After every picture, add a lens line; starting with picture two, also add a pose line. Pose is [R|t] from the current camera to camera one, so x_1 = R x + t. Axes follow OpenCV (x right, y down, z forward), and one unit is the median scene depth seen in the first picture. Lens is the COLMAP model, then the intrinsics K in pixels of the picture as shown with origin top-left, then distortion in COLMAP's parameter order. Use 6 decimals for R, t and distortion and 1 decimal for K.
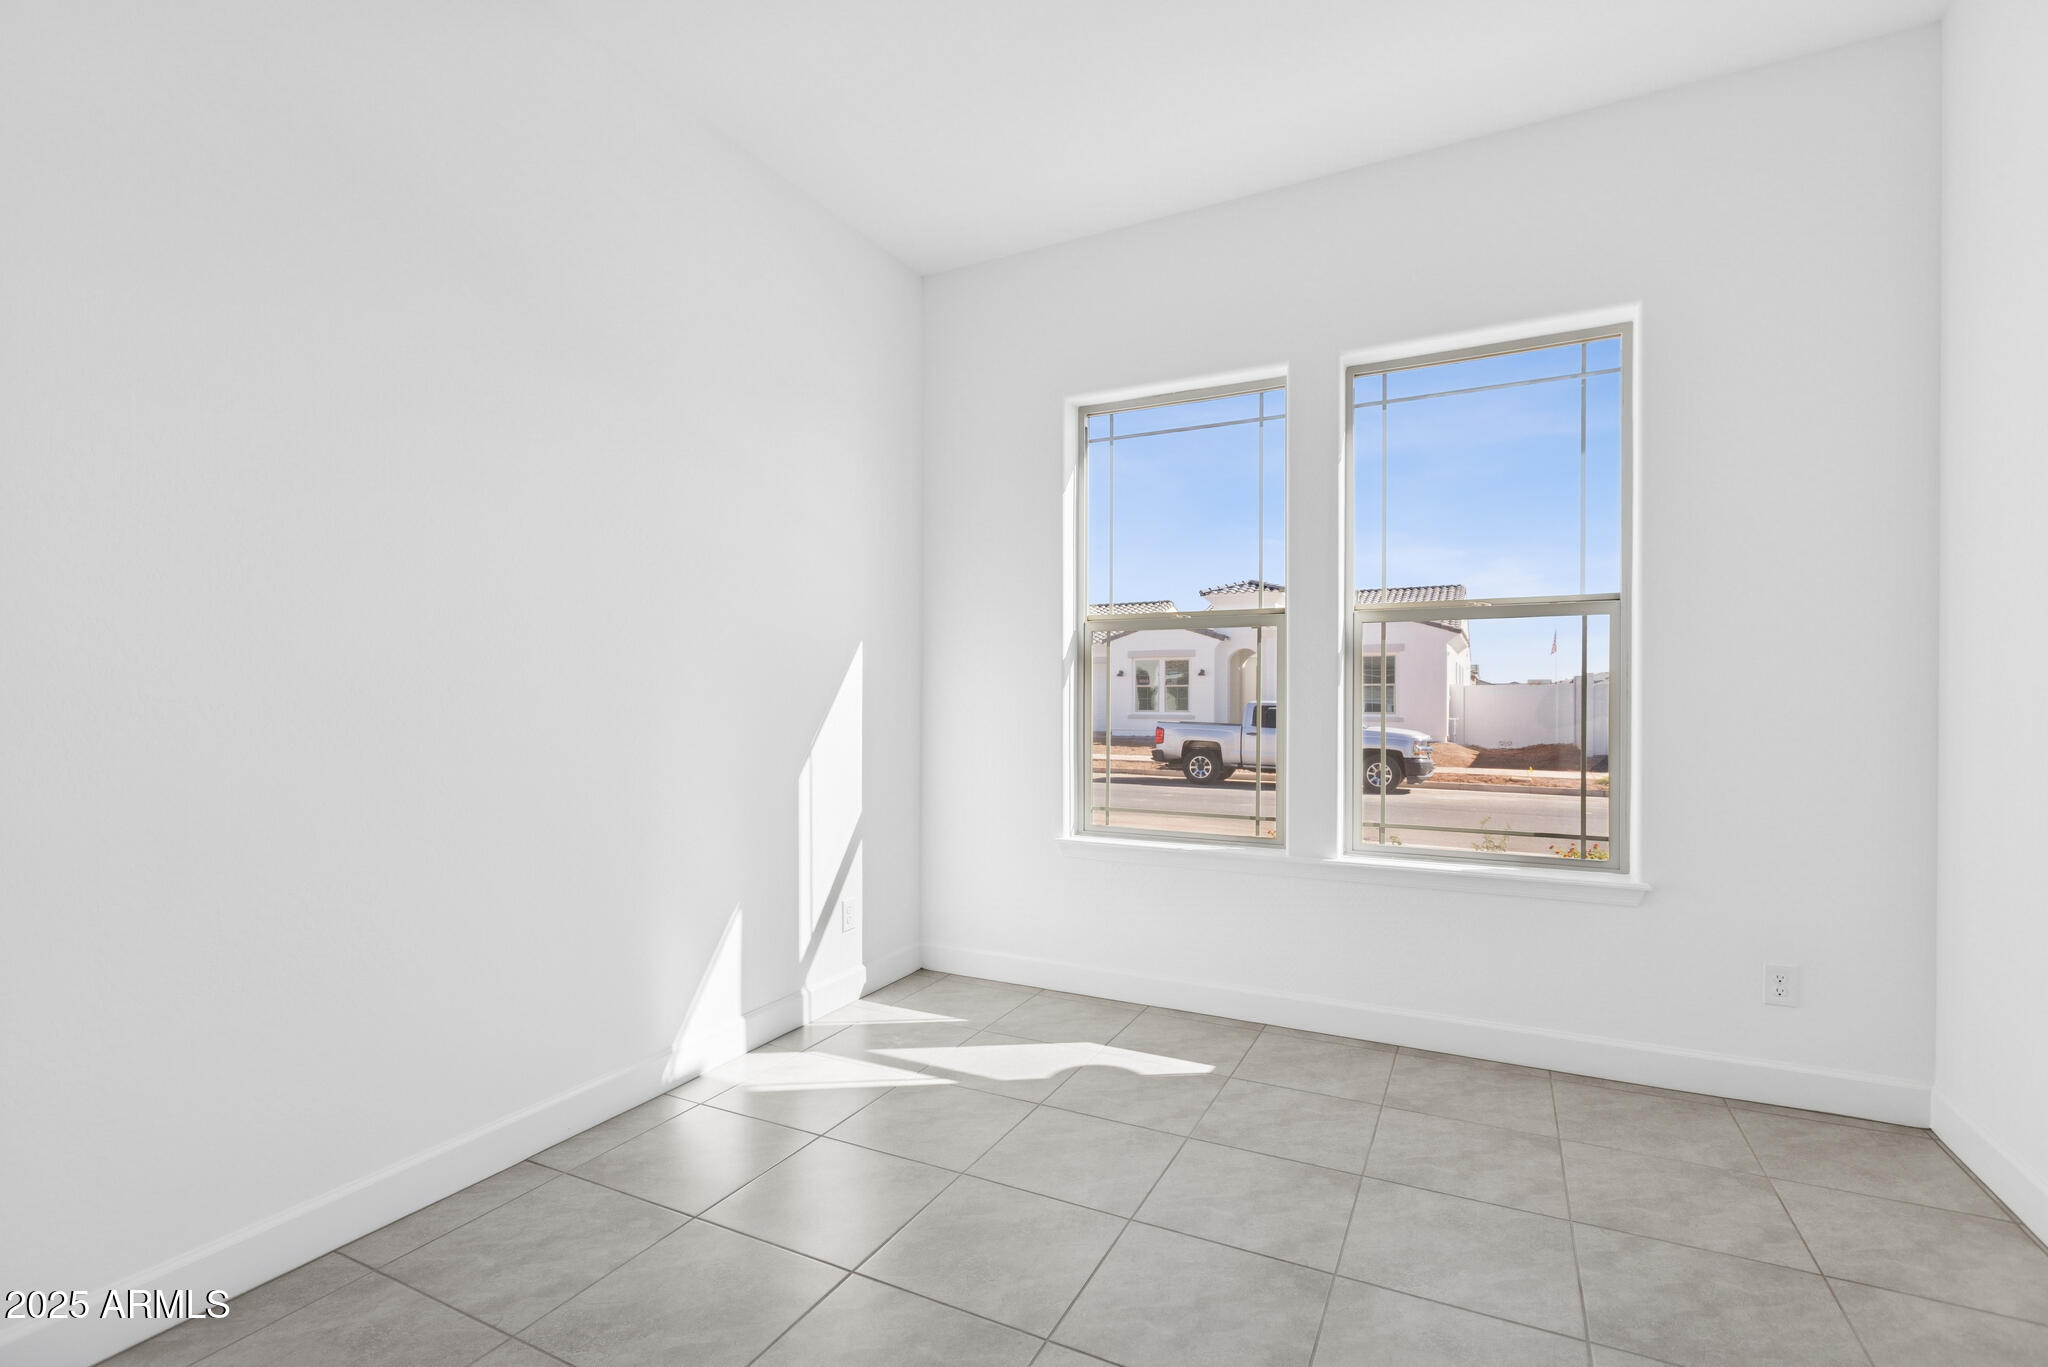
lens RADIAL K [[948.8, 0, 985.4], [0, 948.8, 678.3], [0, 0, 1]] dist [0.000887, 0.000178]
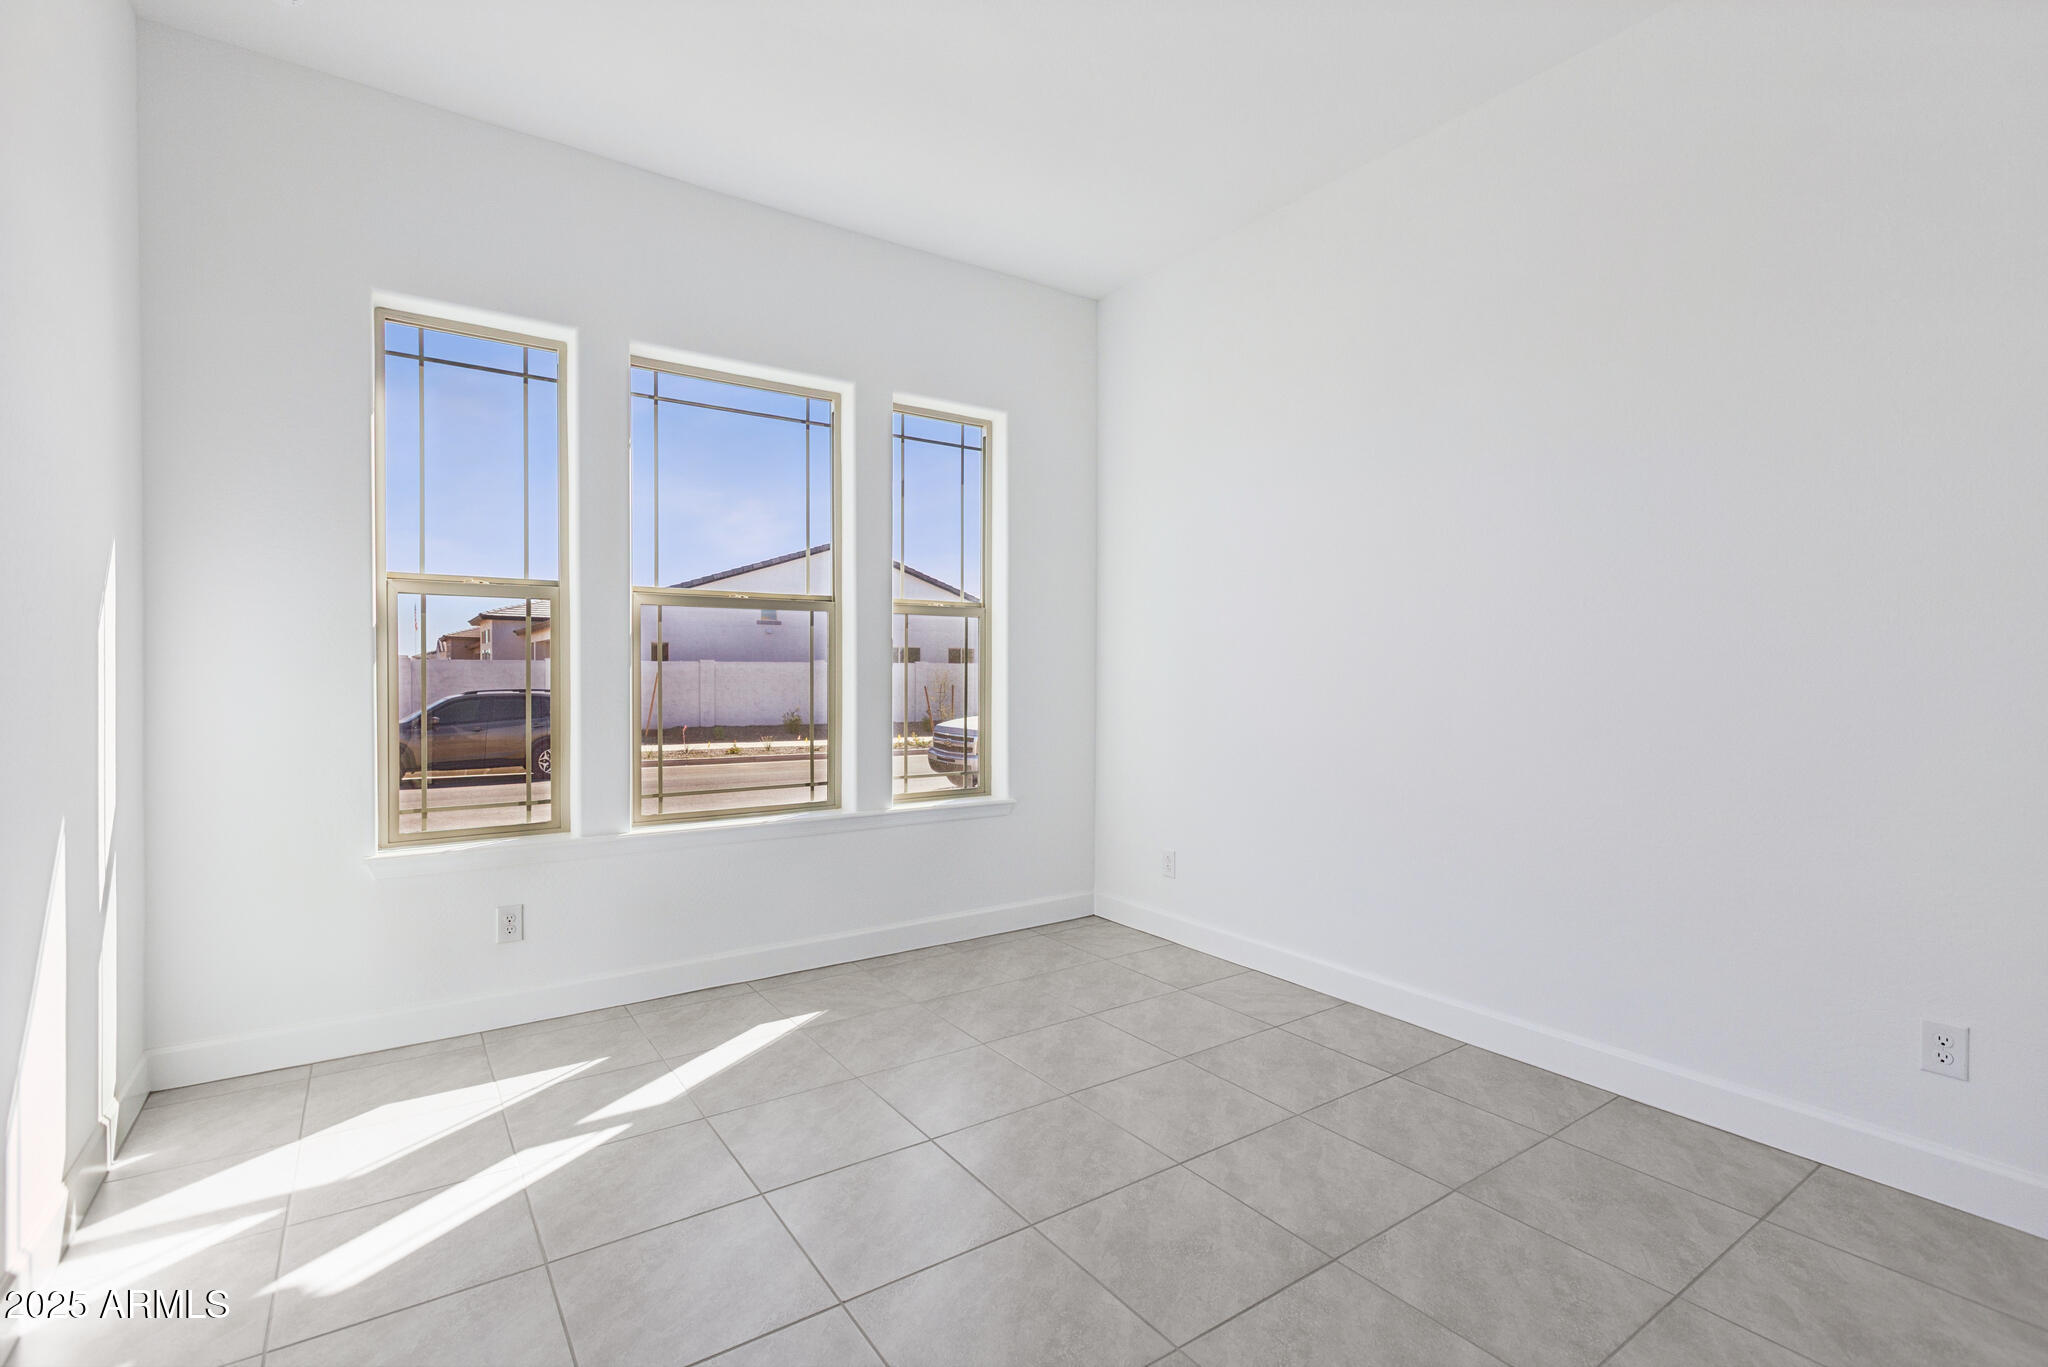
lens RADIAL K [[915.8, 0, 1011.2], [0, 915.8, 661.1], [0, 0, 1]] dist [-0.000865, -0.000354]
pose [[0.458384, 0.016906, 0.888594, -0.337065], [-0.021491, 0.999738, -0.007935, 0.004774], [-0.888495, -0.015459, 0.458627, 0.187196]]
